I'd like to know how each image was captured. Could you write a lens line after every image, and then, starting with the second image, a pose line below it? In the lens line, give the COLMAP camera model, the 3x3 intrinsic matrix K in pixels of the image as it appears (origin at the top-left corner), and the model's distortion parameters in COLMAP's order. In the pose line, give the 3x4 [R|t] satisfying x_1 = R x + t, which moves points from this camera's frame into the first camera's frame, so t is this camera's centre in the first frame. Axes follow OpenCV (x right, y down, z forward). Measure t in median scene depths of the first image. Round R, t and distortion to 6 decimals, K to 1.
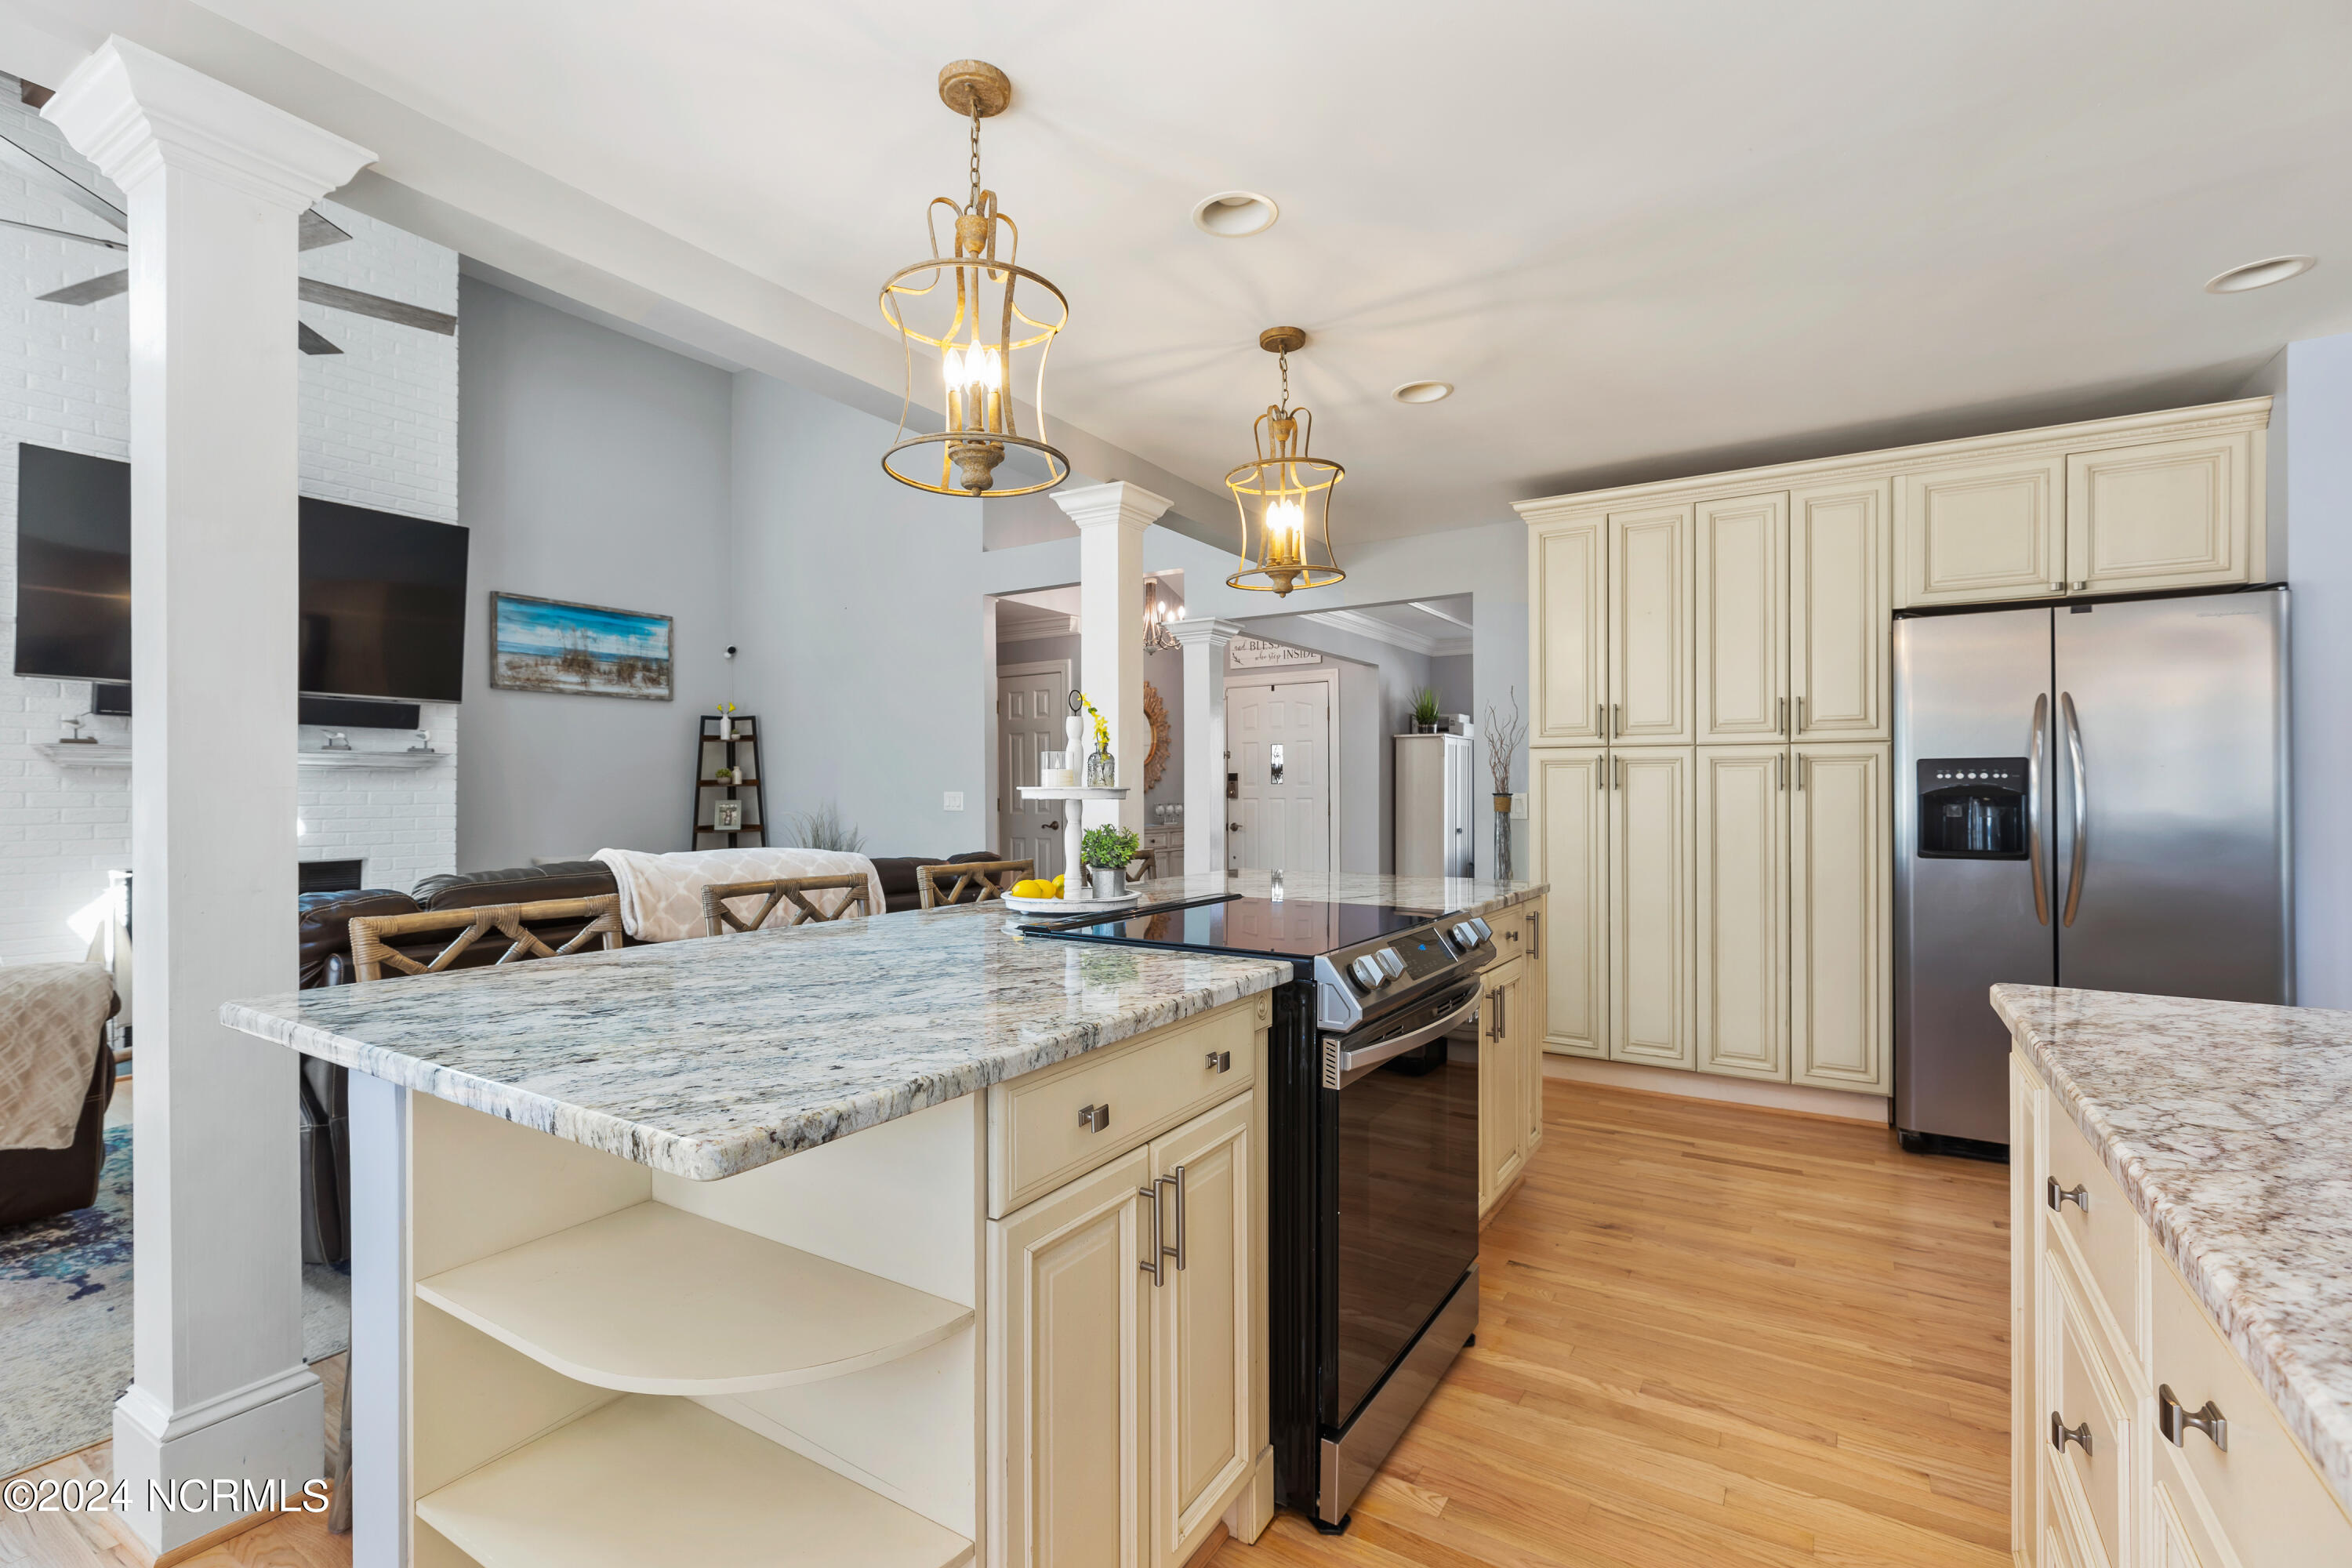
lens RADIAL K [[1061.8, 0, 1158.2], [0, 1061.8, 794.4], [0, 0, 1]] dist [0.004494, -0.001725]
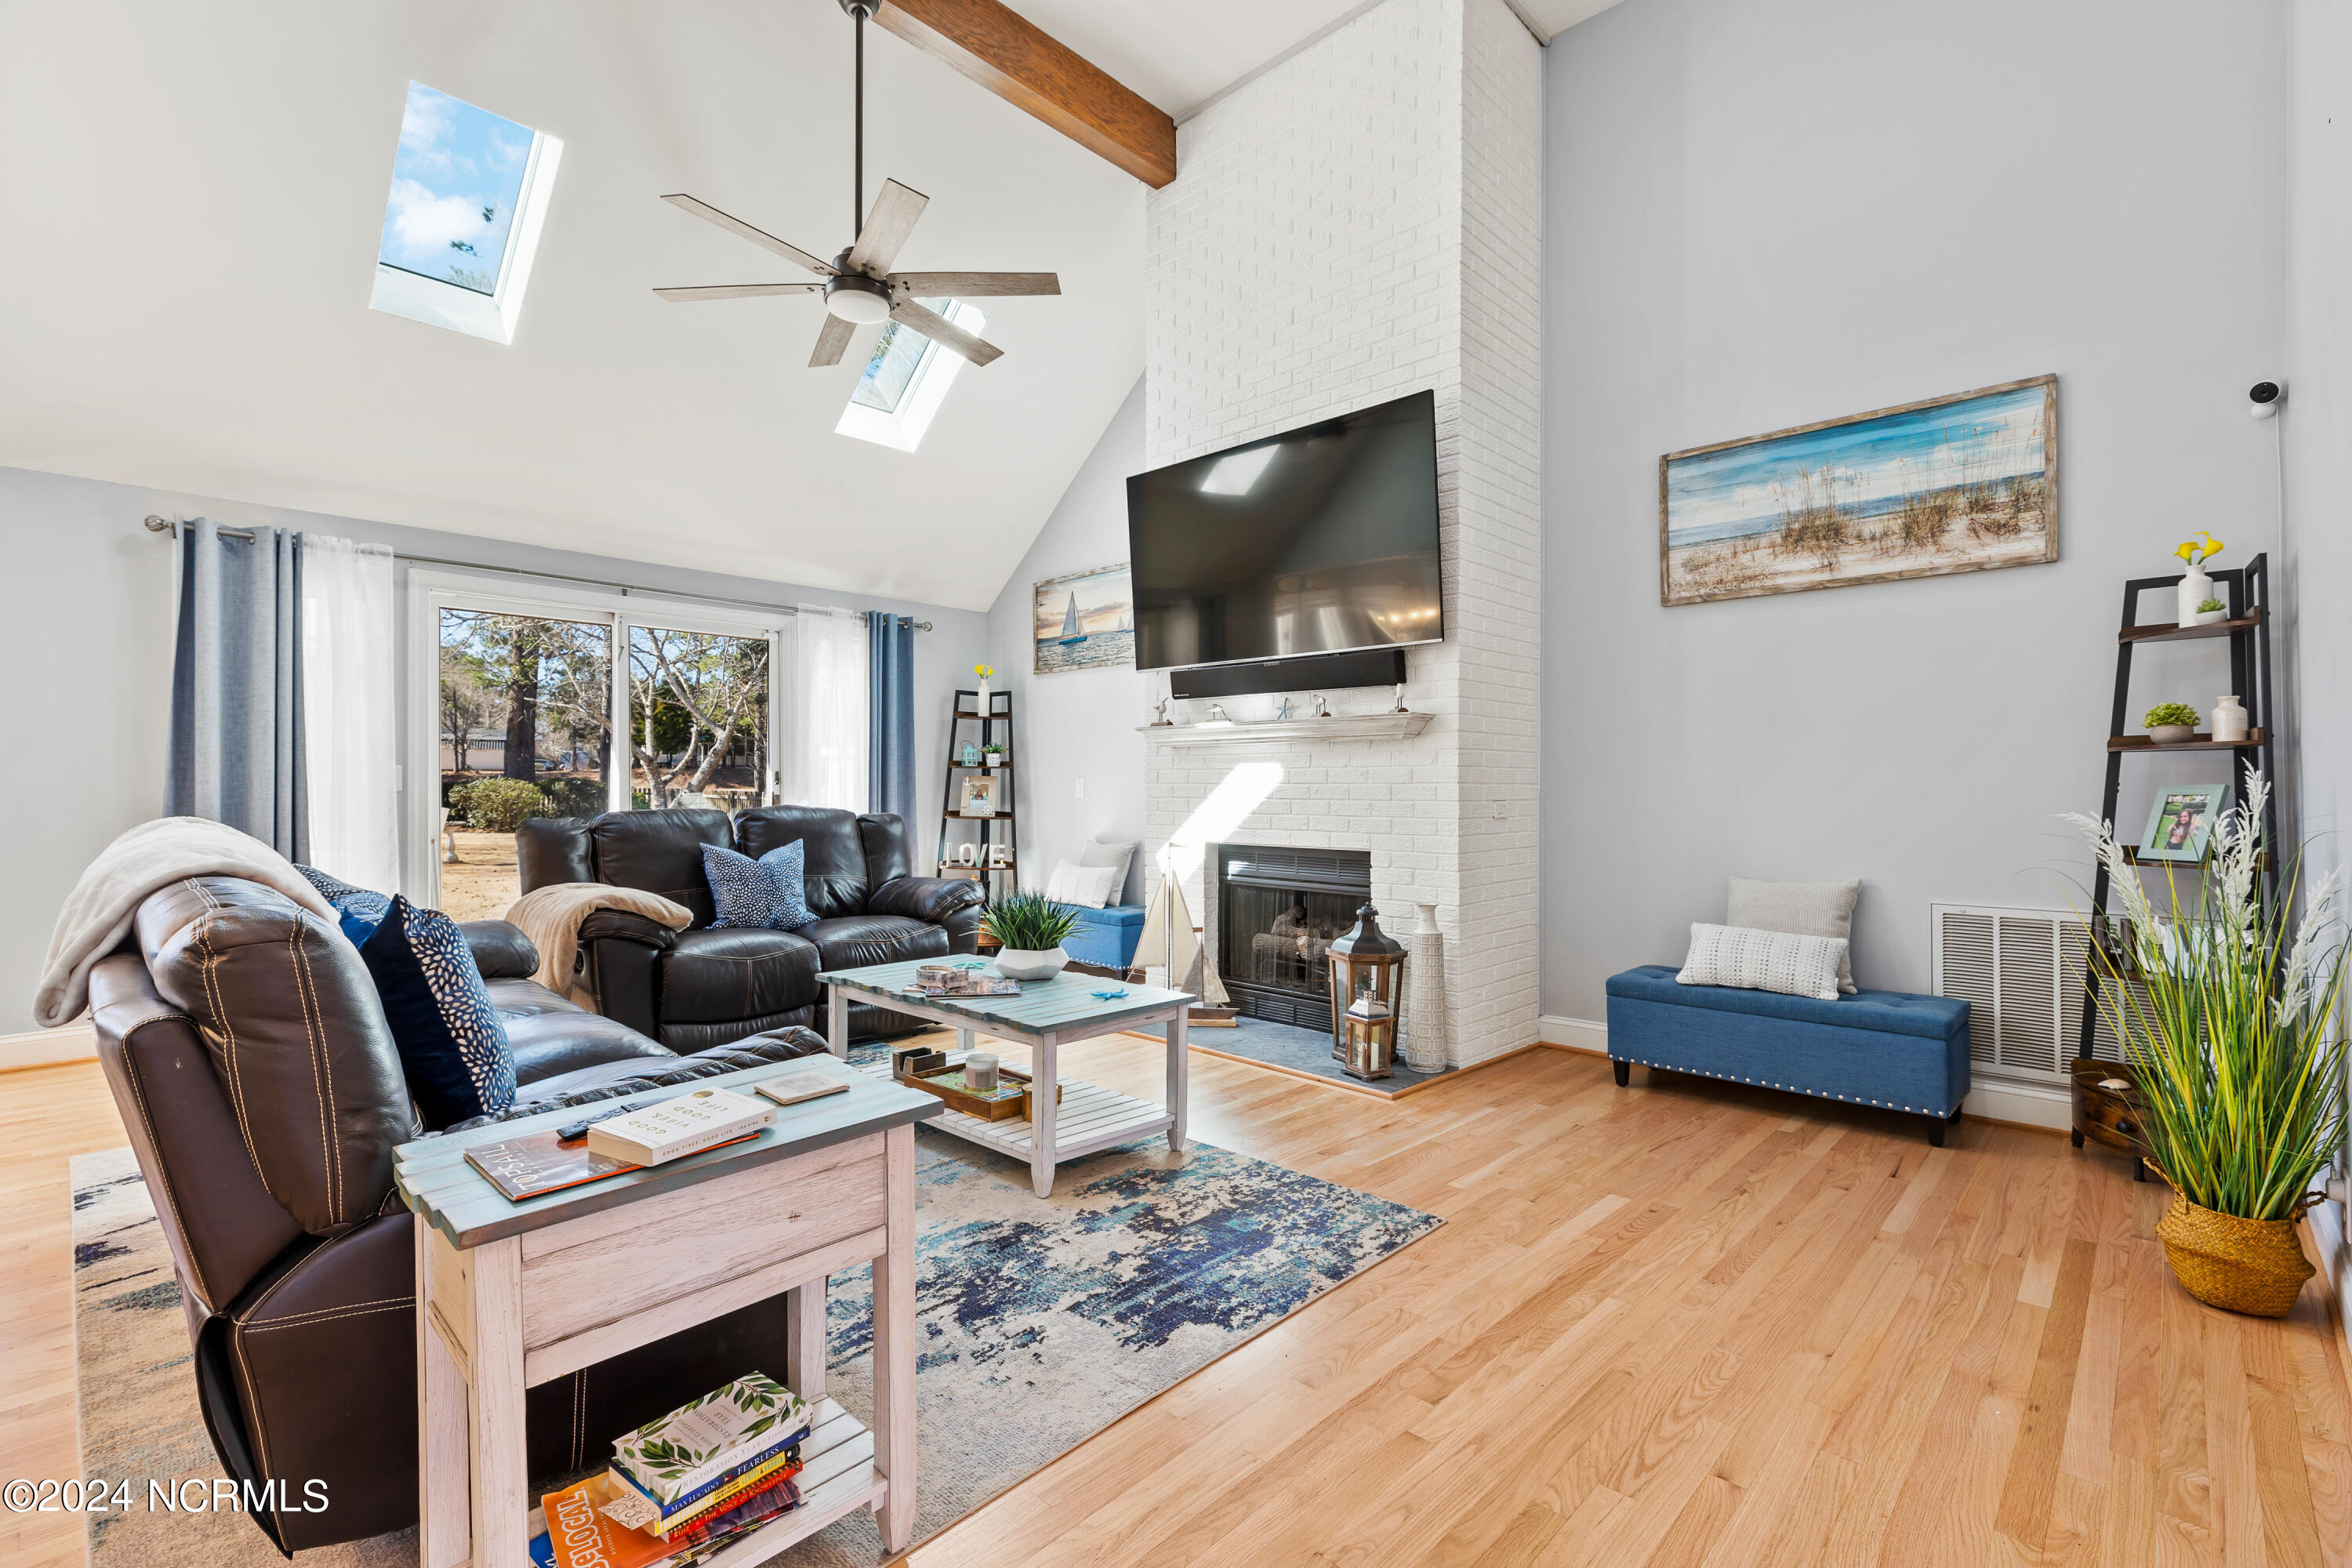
lens RADIAL K [[1061.8, 0, 1167.5], [0, 1061.8, 777.9], [0, 0, 1]] dist [0.004494, -0.001725]
pose [[-0.186967, -0.008361, -0.982331, 0.059544], [-0.005477, 0.999957, -0.007469, 0.010051], [0.982351, 0.003984, -0.187004, 0.809632]]
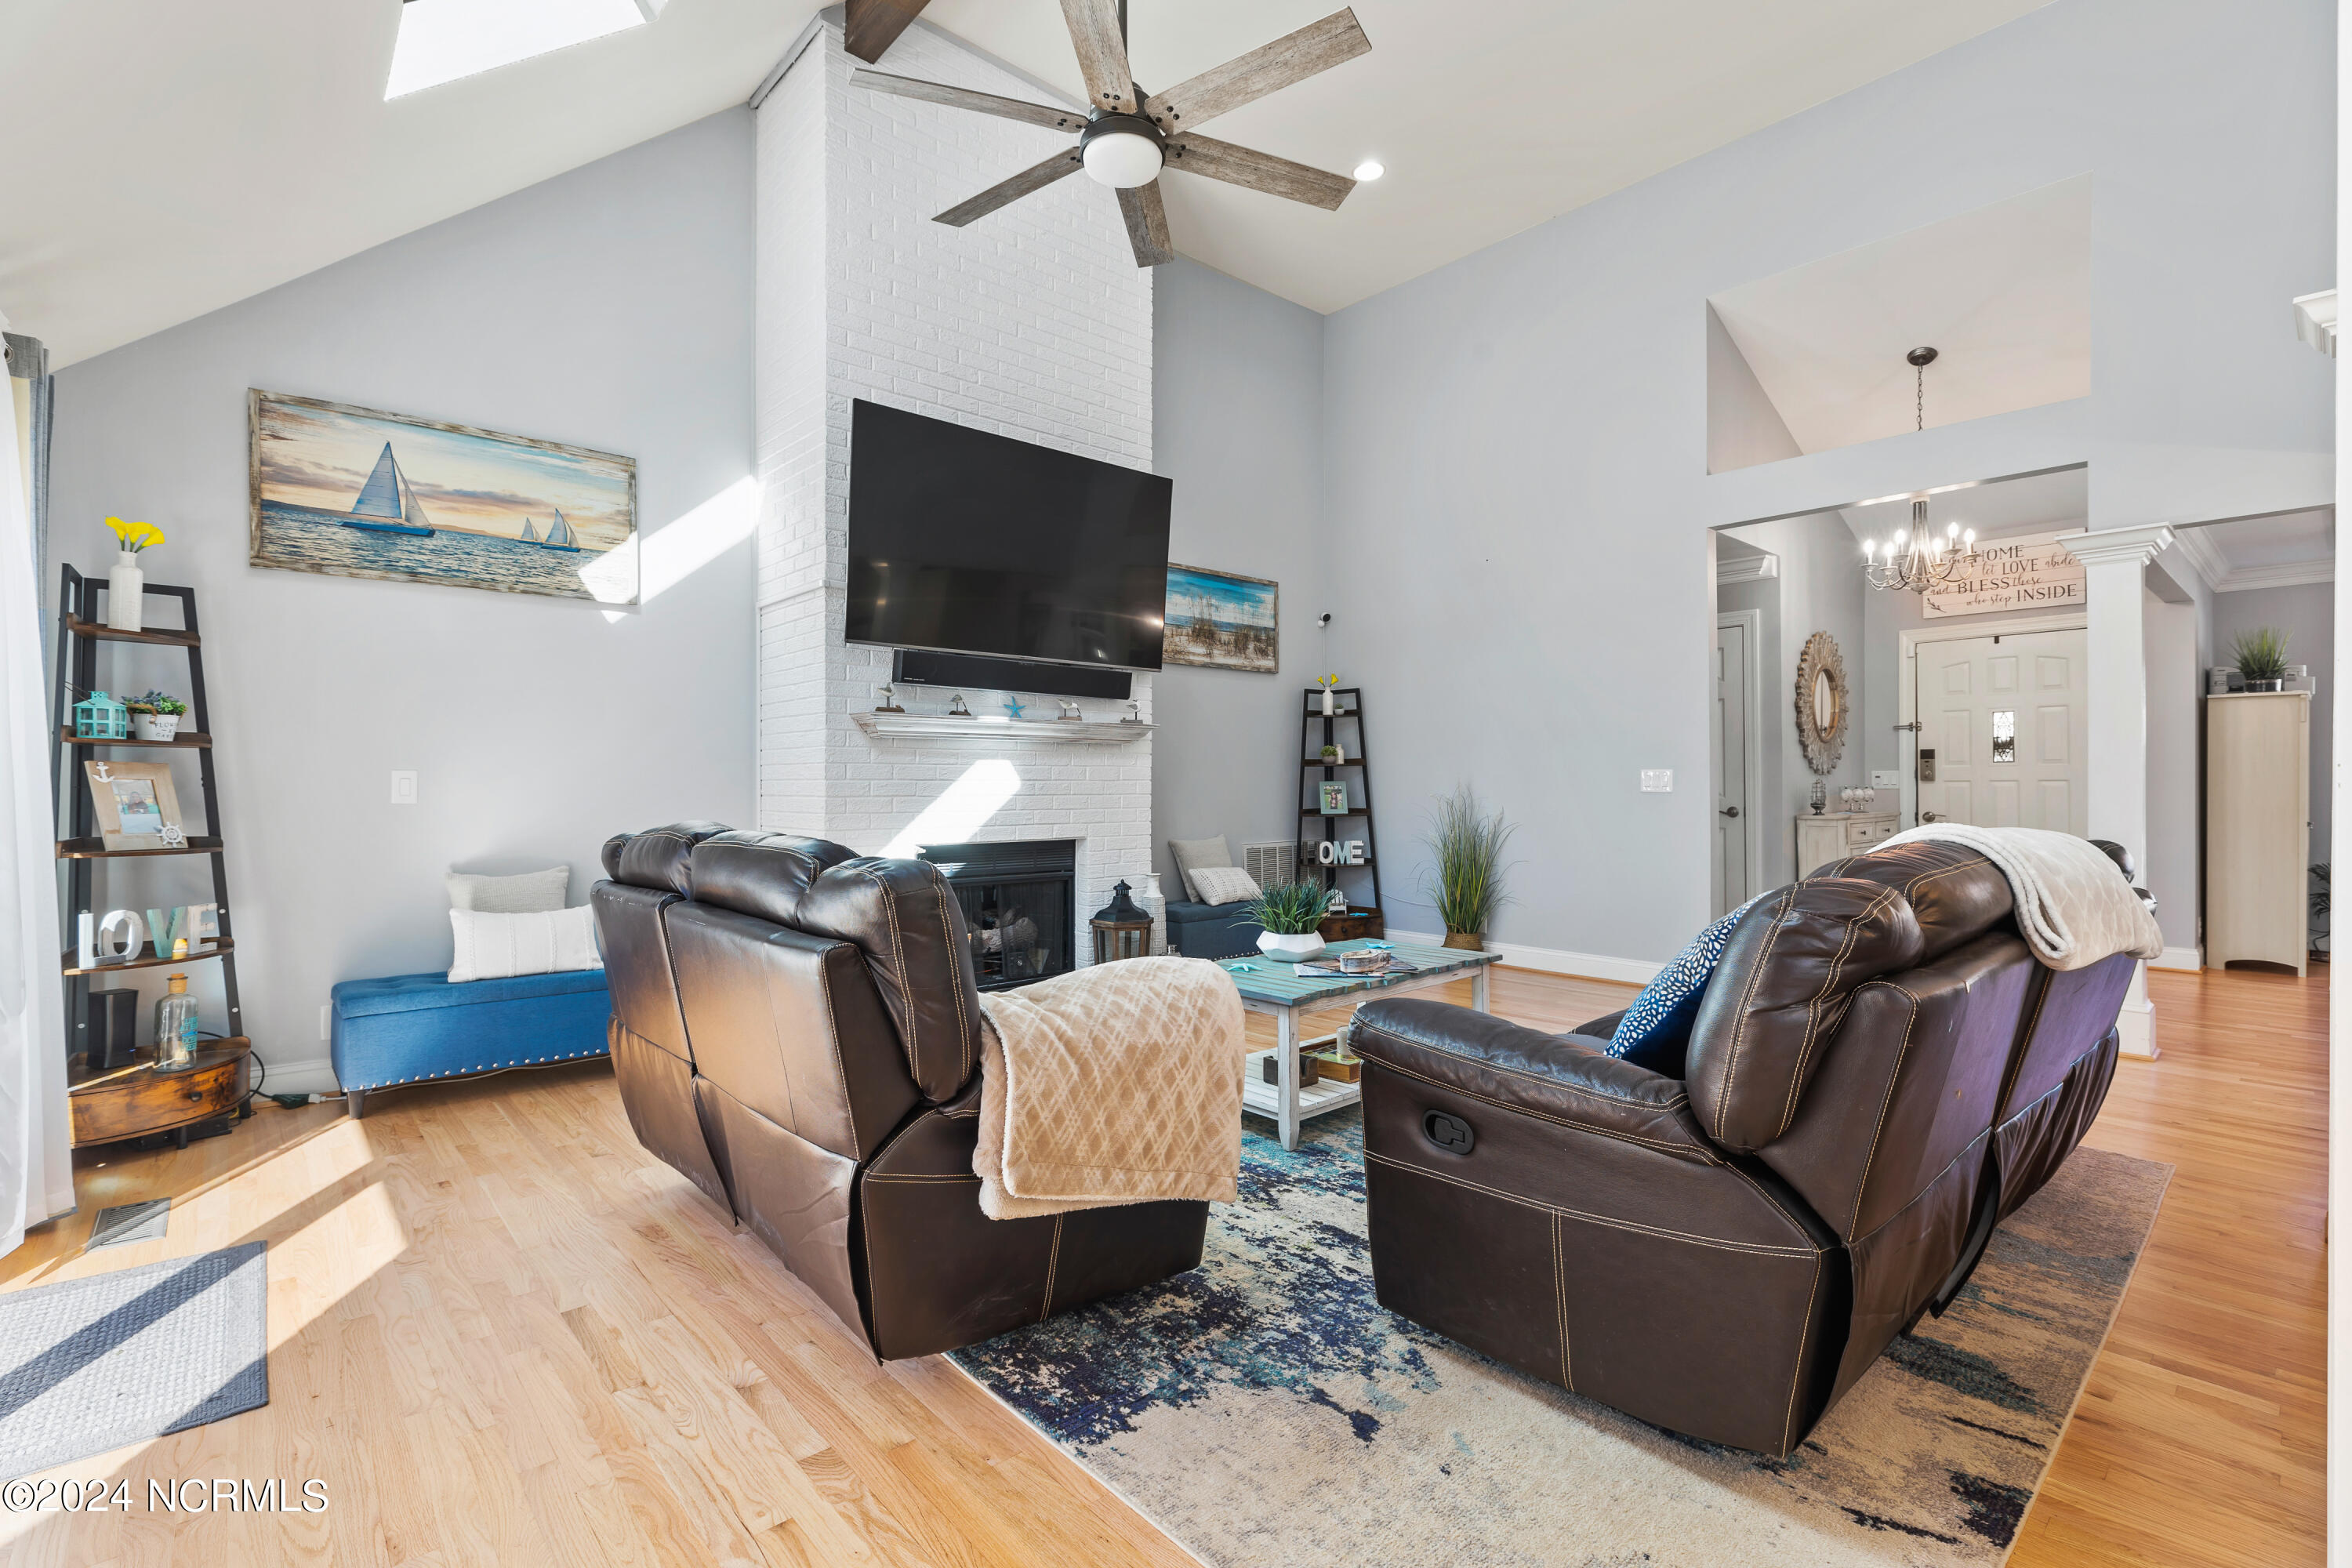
lens RADIAL K [[1061.8, 0, 1161.9], [0, 1061.8, 780.4], [0, 0, 1]] dist [0.004494, -0.001725]
pose [[0.964011, -0.000699, -0.265863, -0.349293], [-0.001267, 0.999973, -0.007225, 0.013046], [0.265861, 0.007302, 0.963984, 0.097854]]
